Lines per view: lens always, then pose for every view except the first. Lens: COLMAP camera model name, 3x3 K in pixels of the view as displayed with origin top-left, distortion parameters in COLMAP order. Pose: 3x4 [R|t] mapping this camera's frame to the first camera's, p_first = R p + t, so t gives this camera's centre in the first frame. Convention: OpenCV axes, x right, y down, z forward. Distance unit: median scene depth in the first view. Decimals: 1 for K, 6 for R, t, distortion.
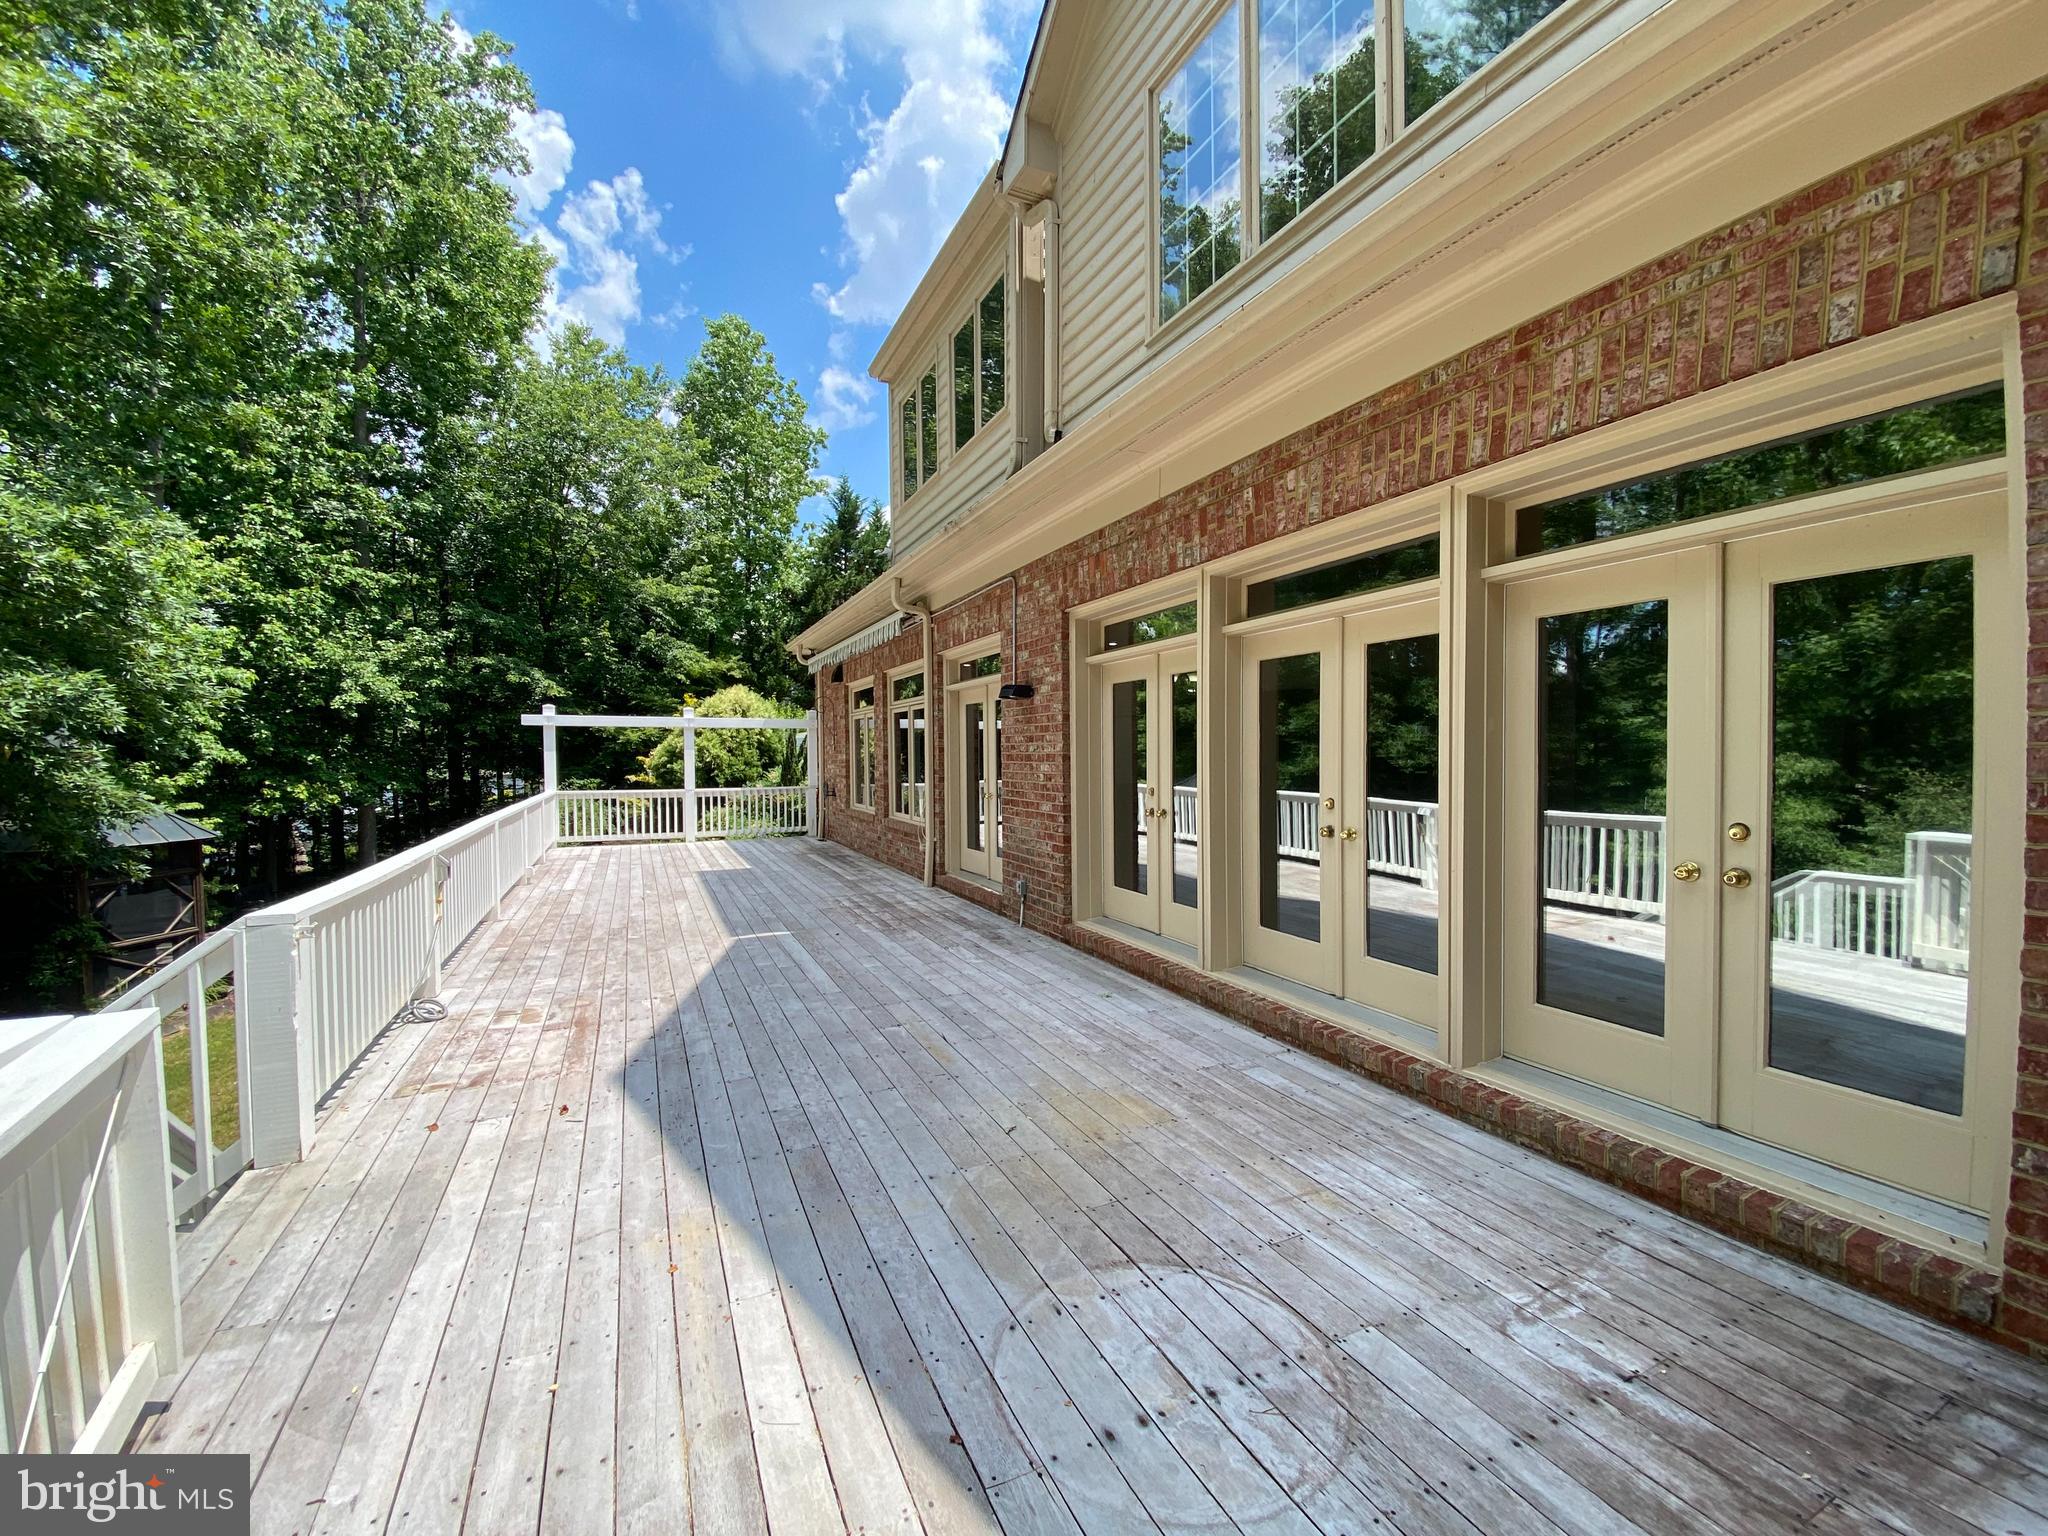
lens RADIAL K [[827.6, 0, 1024.0], [0, 827.6, 768.0], [0, 0, 1]] dist [0.017016, -0.018492]
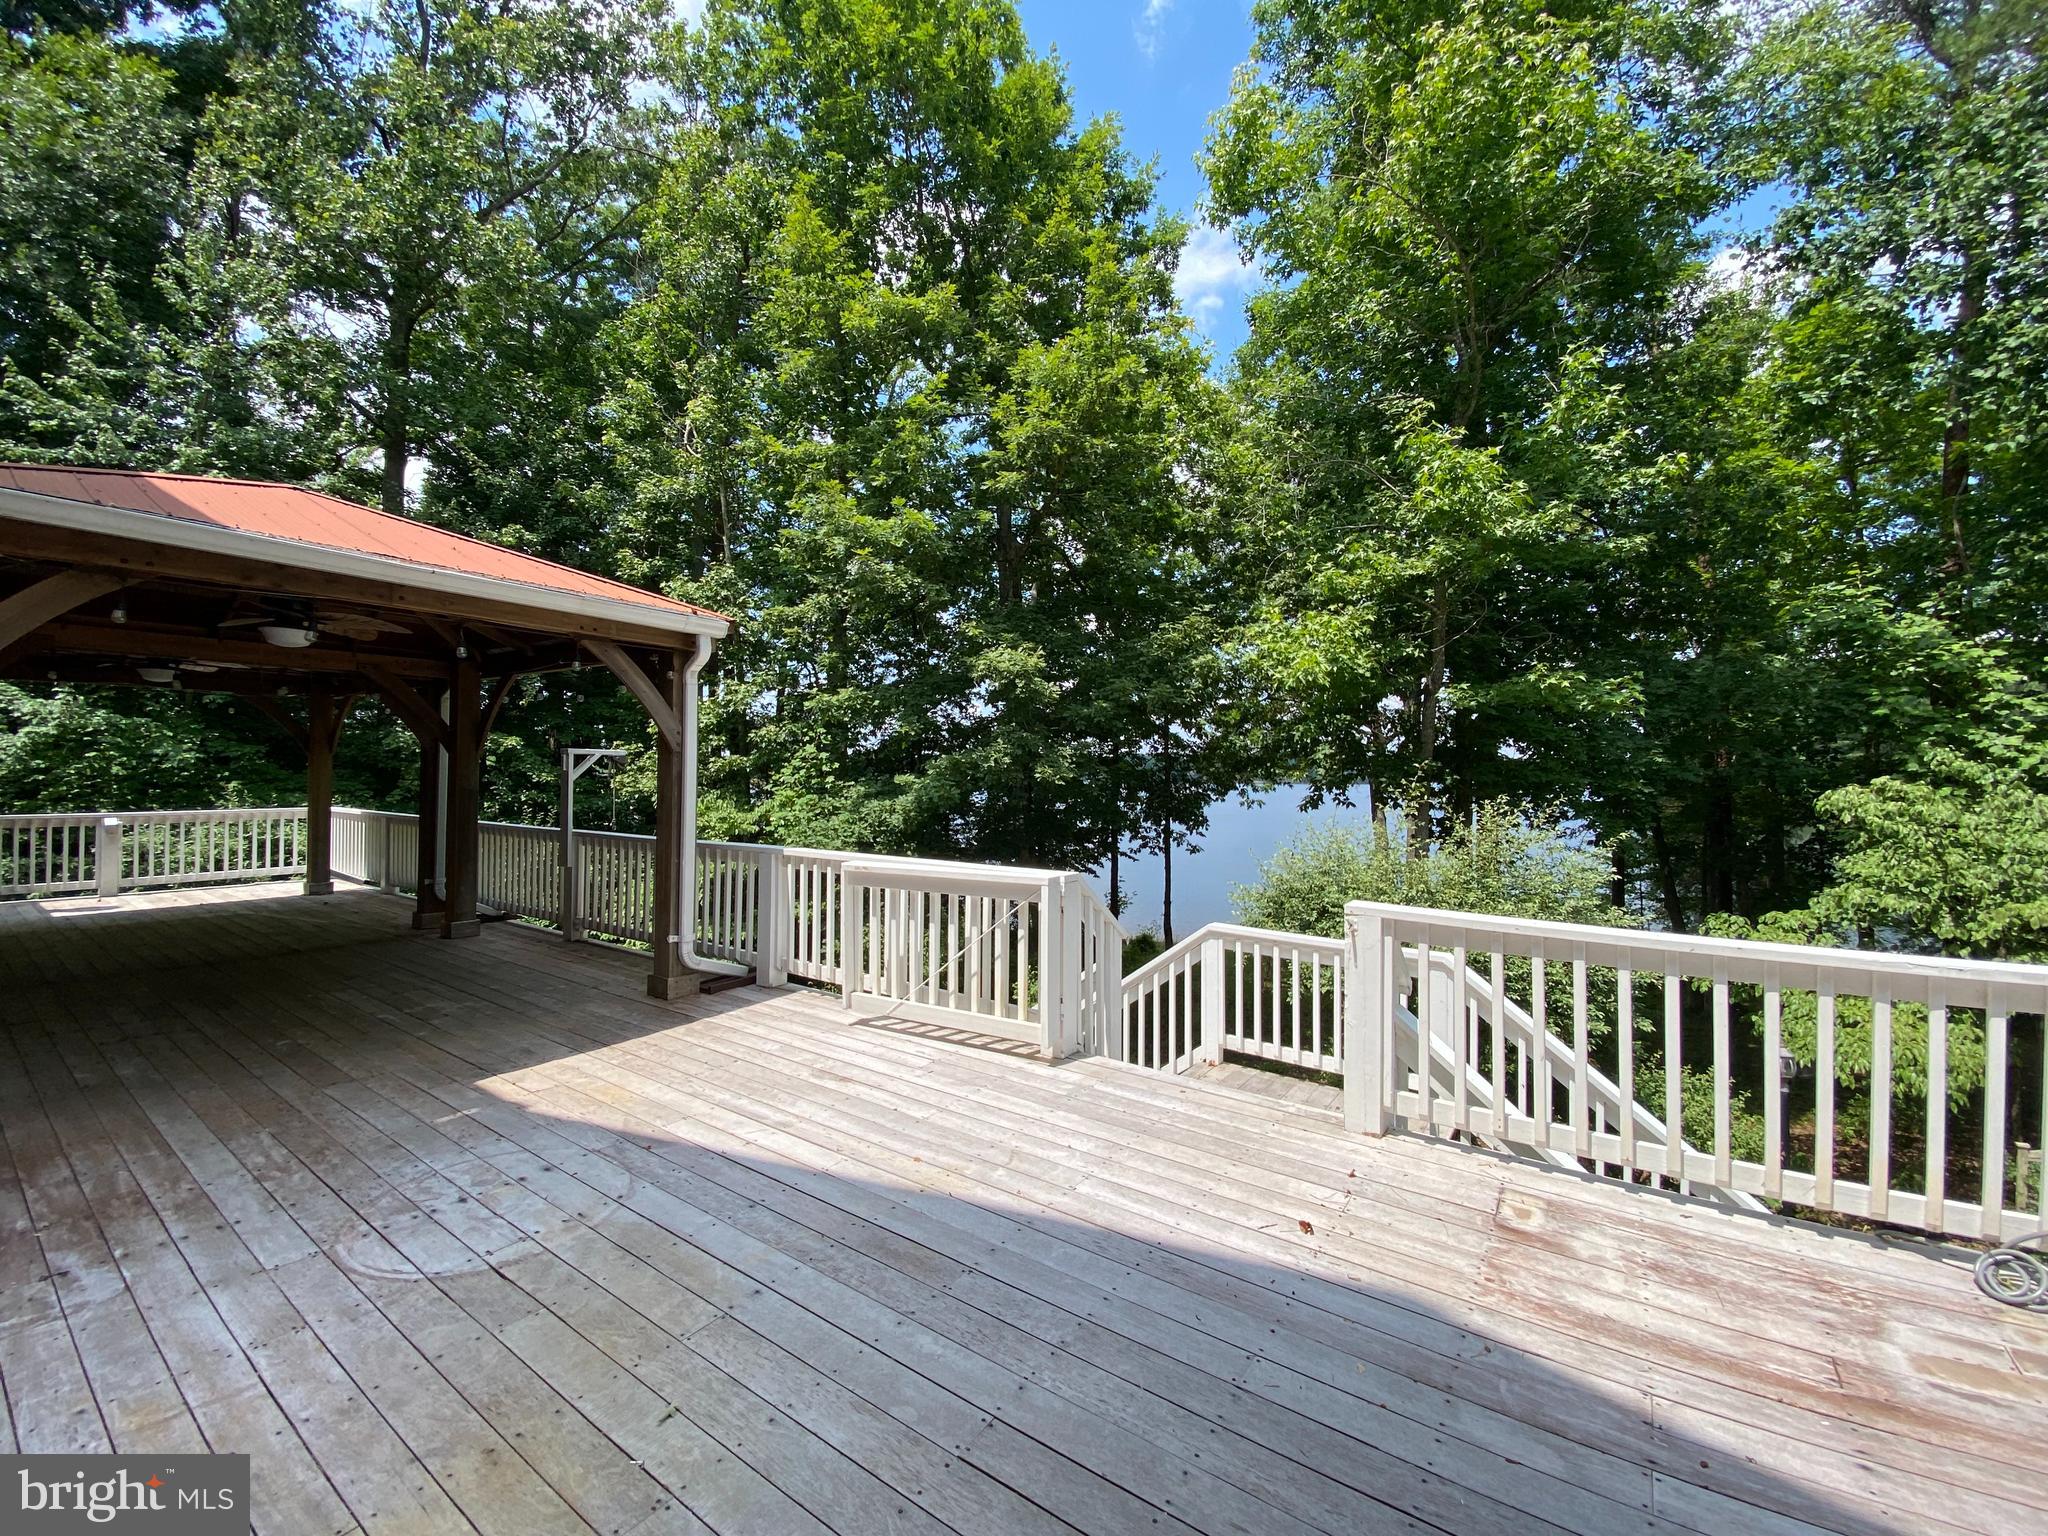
lens RADIAL K [[827.6, 0, 1024.0], [0, 827.6, 768.0], [0, 0, 1]] dist [0.017016, -0.018492]
pose [[-0.870084, -0.006232, -0.492864, 0.048720], [-0.011967, 0.999892, 0.008483, -0.013757], [0.492758, 0.013279, -0.870065, 1.454612]]
